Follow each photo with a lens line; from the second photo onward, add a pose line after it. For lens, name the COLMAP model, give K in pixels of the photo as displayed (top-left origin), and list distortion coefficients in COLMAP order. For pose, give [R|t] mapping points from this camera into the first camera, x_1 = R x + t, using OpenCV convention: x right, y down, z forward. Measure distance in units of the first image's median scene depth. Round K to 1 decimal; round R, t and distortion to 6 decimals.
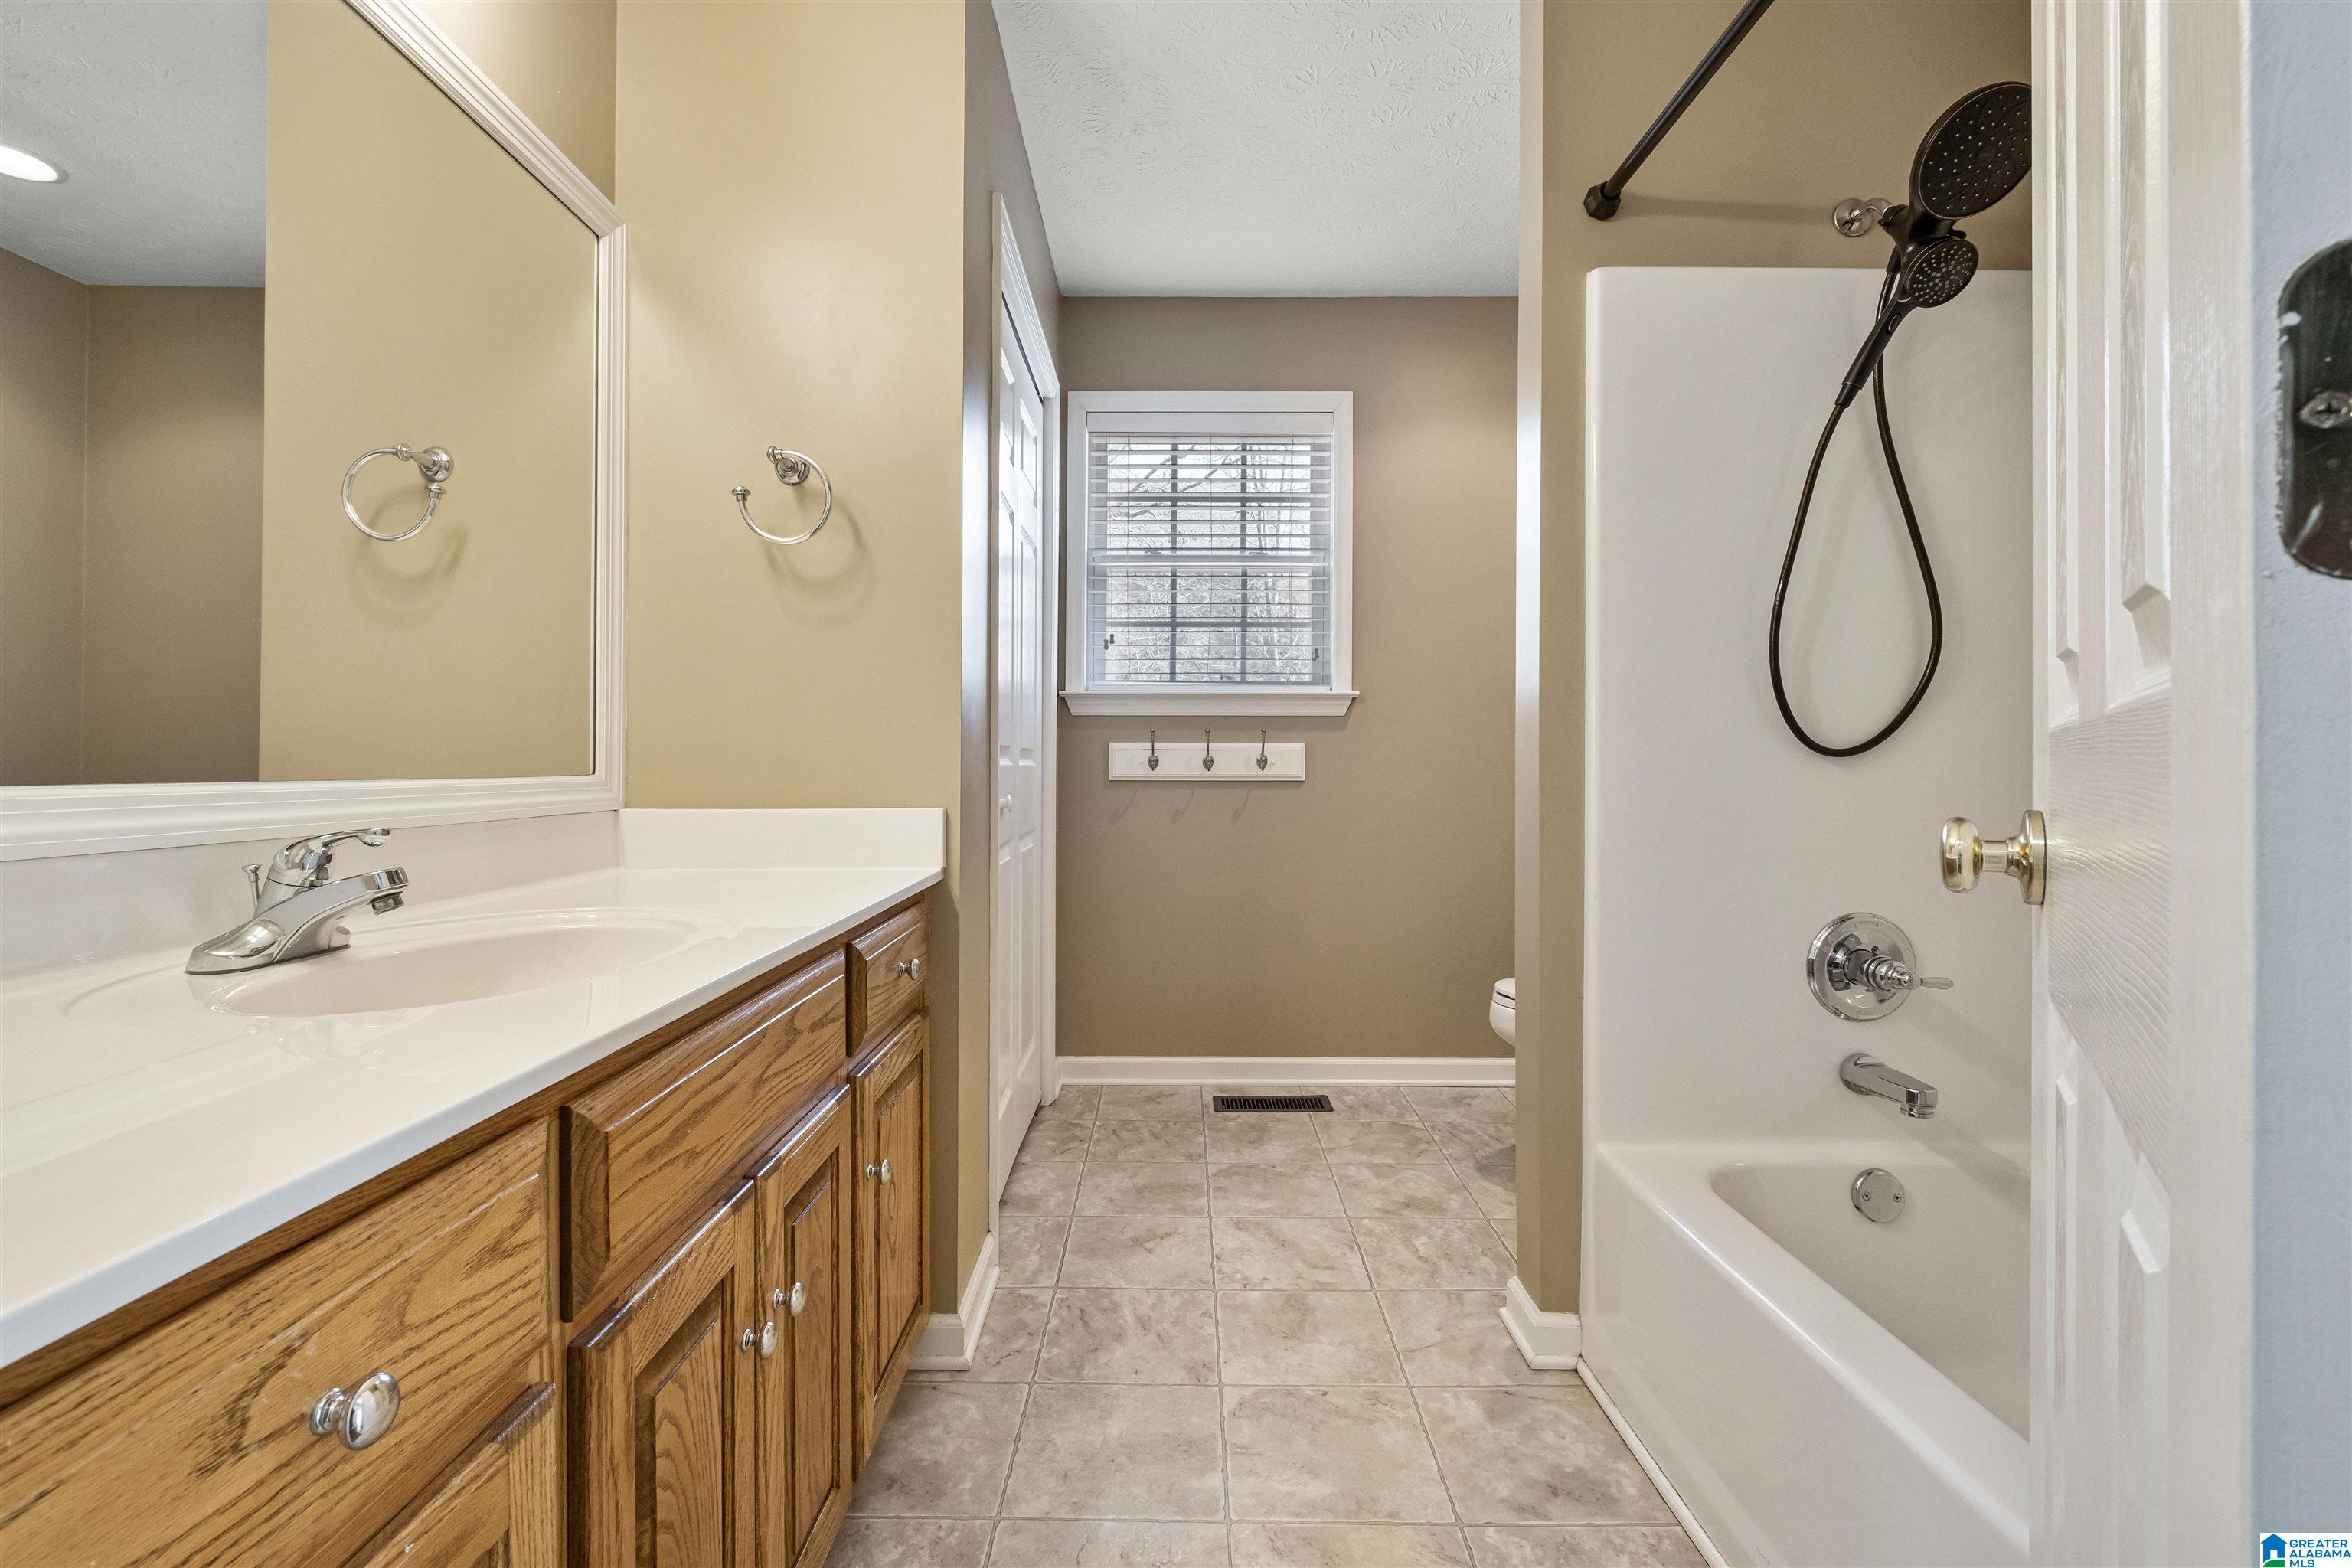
lens RADIAL K [[1021.3, 0, 1170.5], [0, 1021.3, 752.6], [0, 0, 1]] dist [0.013811, -0.006633]
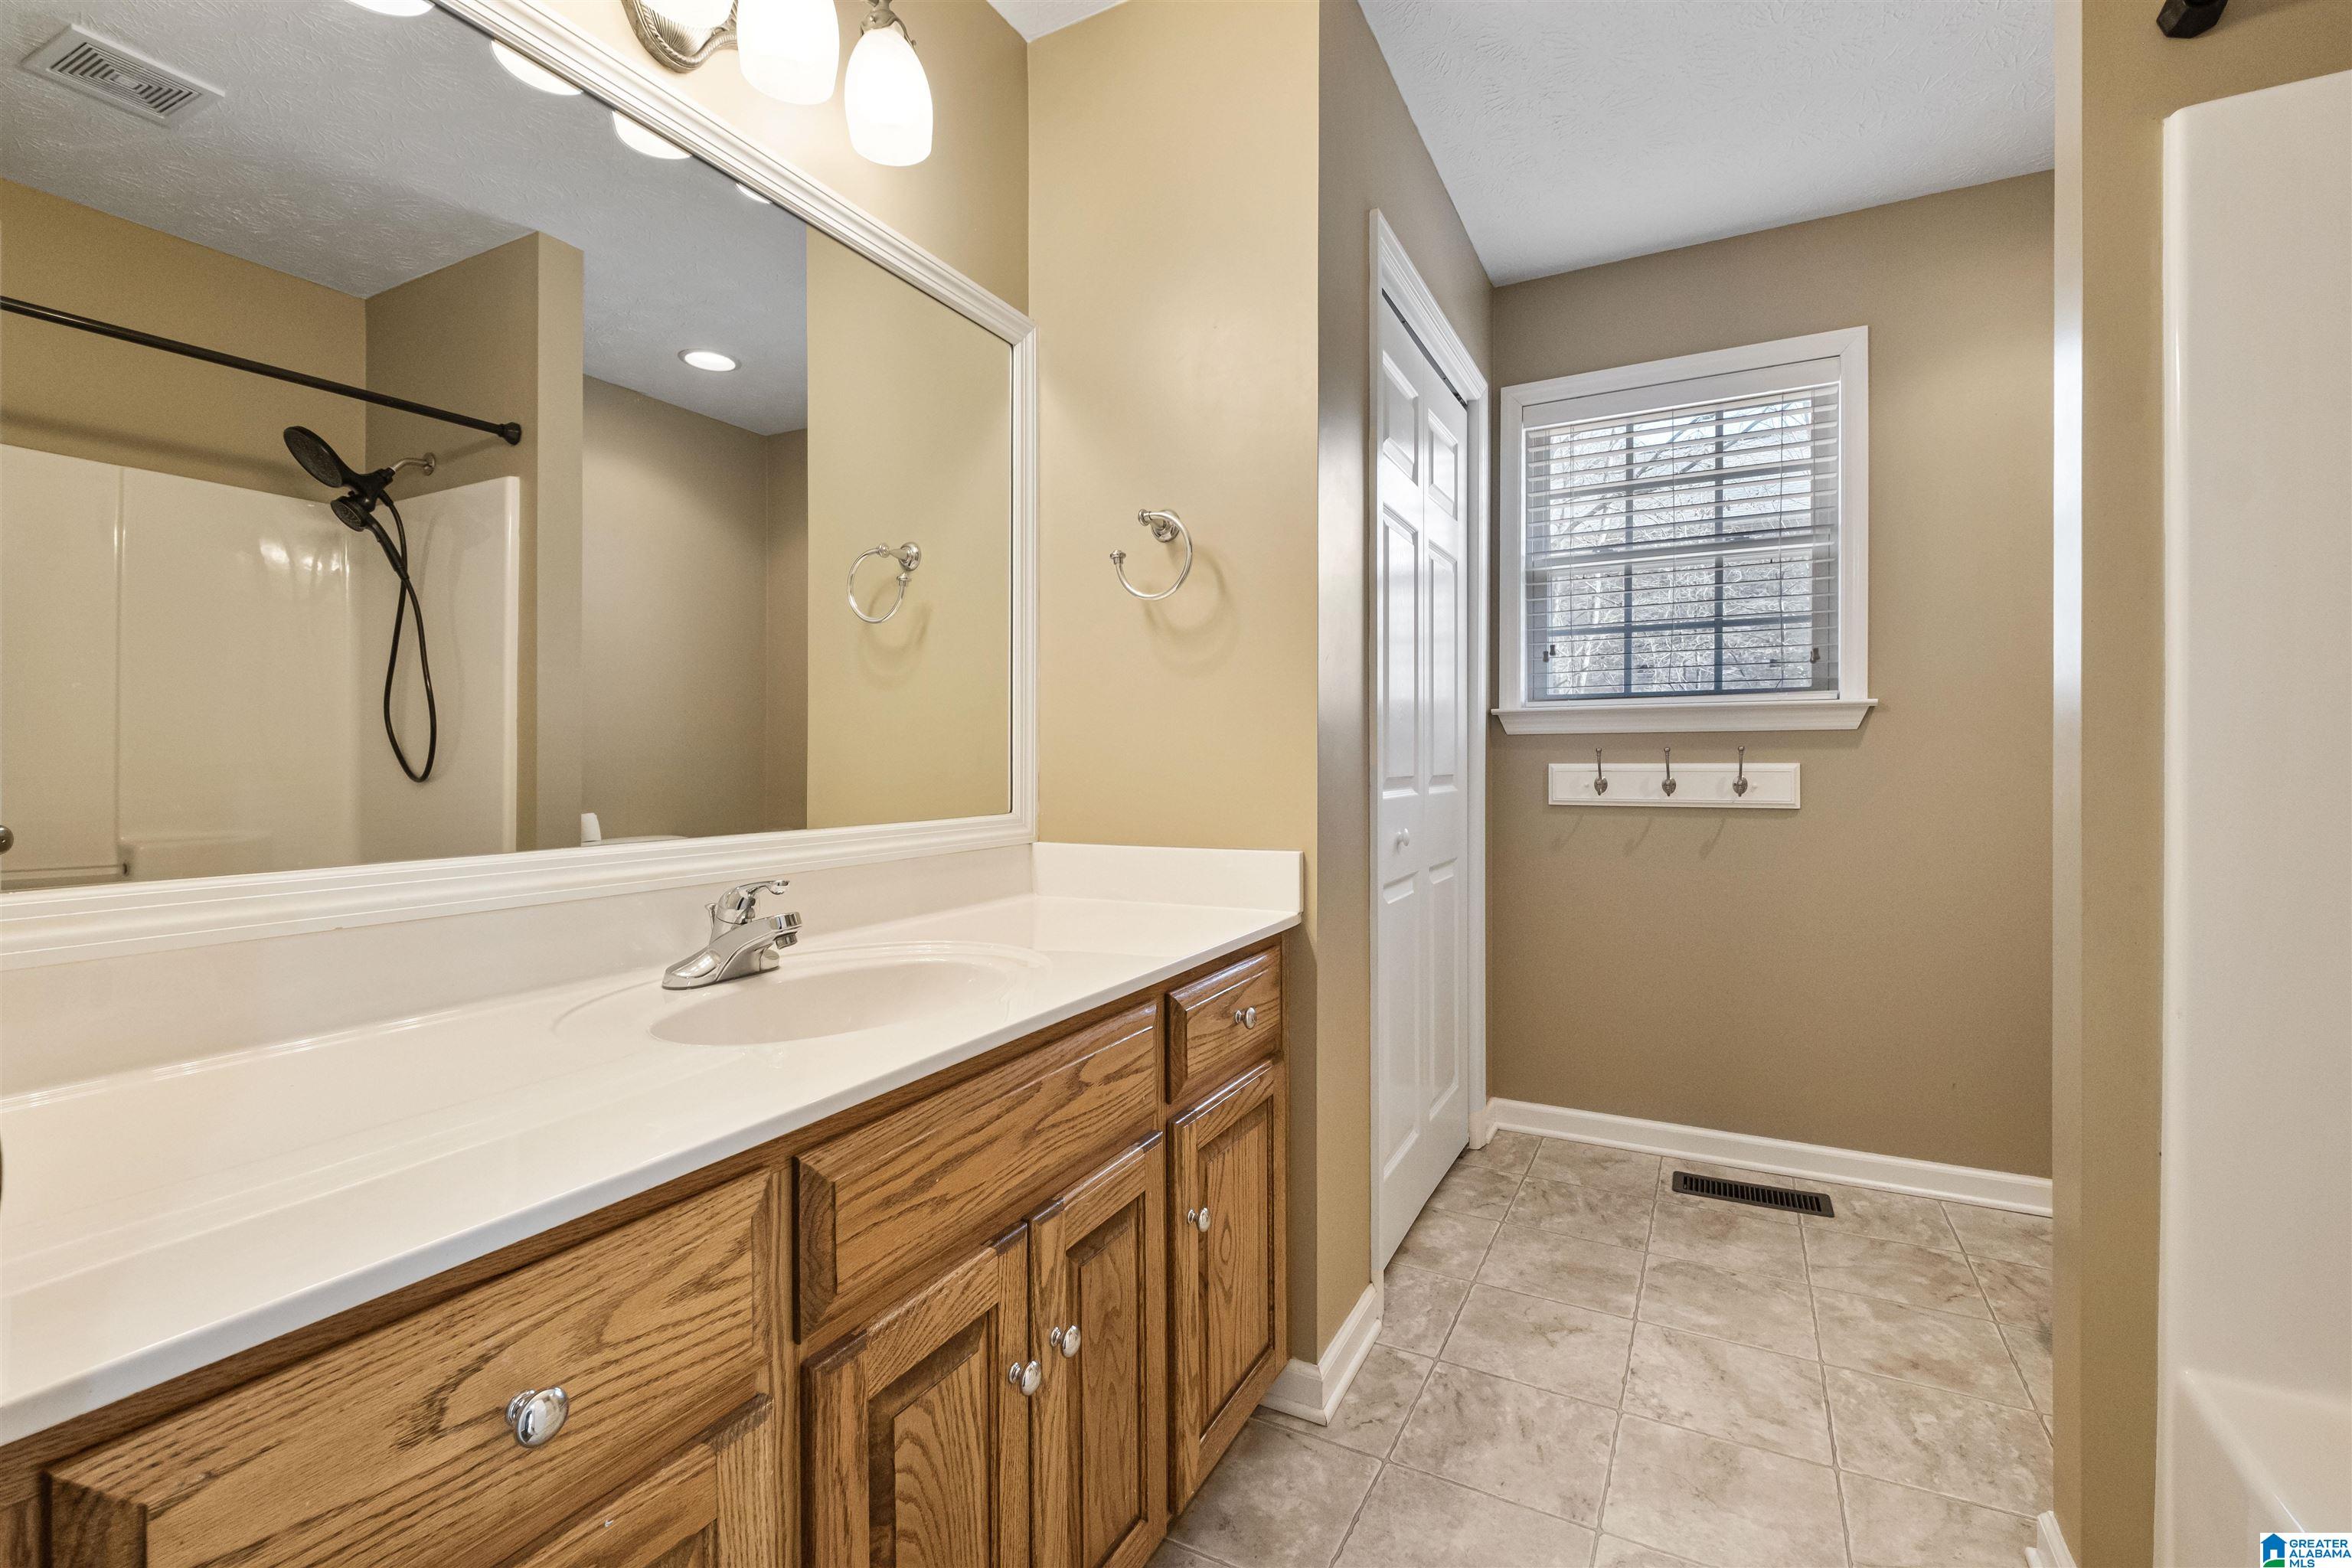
lens RADIAL K [[1015.8, 0, 1183.7], [0, 1015.8, 756.5], [0, 0, 1]] dist [0.013482, -0.009744]
pose [[0.887515, -0.006993, -0.460726, 0.132295], [0.009619, 0.999948, 0.003352, -0.042770], [0.460678, -0.007407, 0.887536, 0.072297]]
